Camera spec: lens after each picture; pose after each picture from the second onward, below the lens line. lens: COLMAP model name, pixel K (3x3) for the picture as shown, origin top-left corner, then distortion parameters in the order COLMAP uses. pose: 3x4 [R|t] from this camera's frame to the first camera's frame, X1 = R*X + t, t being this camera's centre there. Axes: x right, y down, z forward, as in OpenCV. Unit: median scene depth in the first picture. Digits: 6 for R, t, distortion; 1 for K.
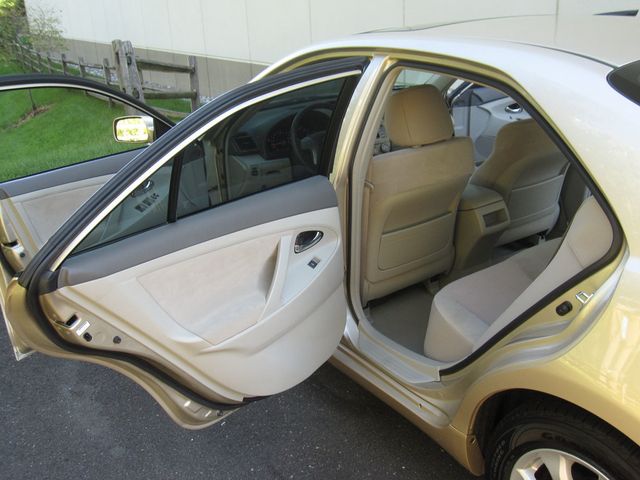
lens RADIAL K [[606.5, 0, 318.4], [0, 606.5, 240.6], [0, 0, 1]] dist [-0.068431, 0.000000]
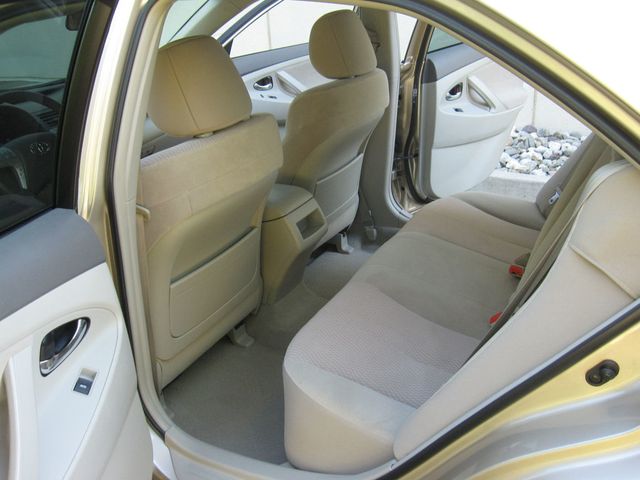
lens RADIAL K [[606.5, 0, 319.2], [0, 606.5, 240.1], [0, 0, 1]] dist [-0.068431, 0.000000]
pose [[0.871217, -0.188605, 0.453222, -0.030790], [0.190104, 0.980833, 0.042734, -0.048413], [-0.452595, 0.048929, 0.890373, 0.357154]]
